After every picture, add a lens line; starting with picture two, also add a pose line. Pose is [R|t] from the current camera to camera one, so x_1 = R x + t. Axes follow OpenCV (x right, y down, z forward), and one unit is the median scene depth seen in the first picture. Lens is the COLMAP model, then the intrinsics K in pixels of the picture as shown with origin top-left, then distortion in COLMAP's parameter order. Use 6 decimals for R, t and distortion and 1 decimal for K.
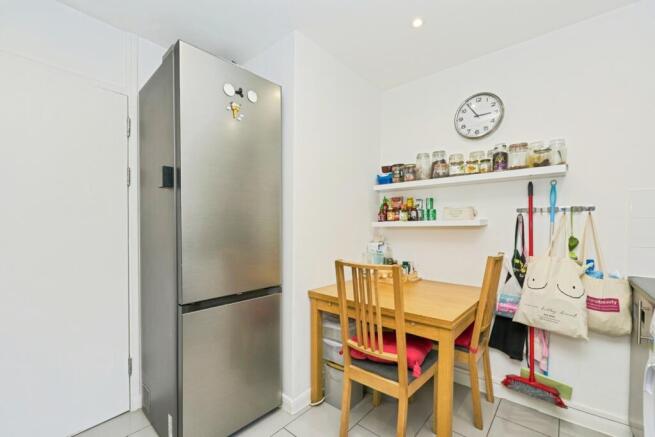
lens RADIAL K [[270.9, 0, 336.4], [0, 270.9, 227.5], [0, 0, 1]] dist [0.000048, -0.000047]
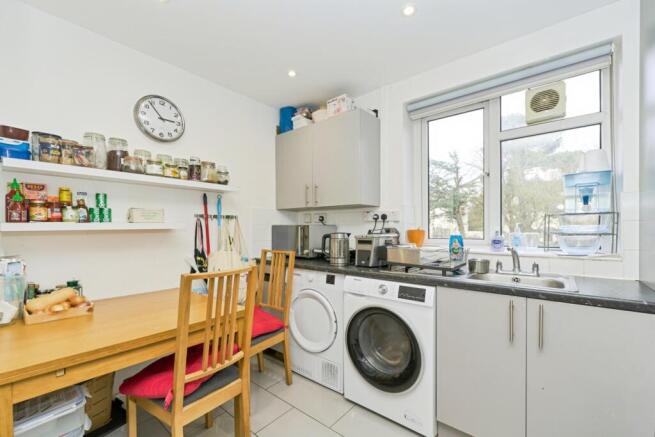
lens RADIAL K [[270.9, 0, 336.4], [0, 270.9, 227.5], [0, 0, 1]] dist [0.000048, -0.000047]
pose [[-0.028286, -0.003558, 0.999594, -0.538882], [0.005689, 0.999977, 0.003720, -0.012009], [-0.999584, 0.005791, -0.028265, 0.418852]]
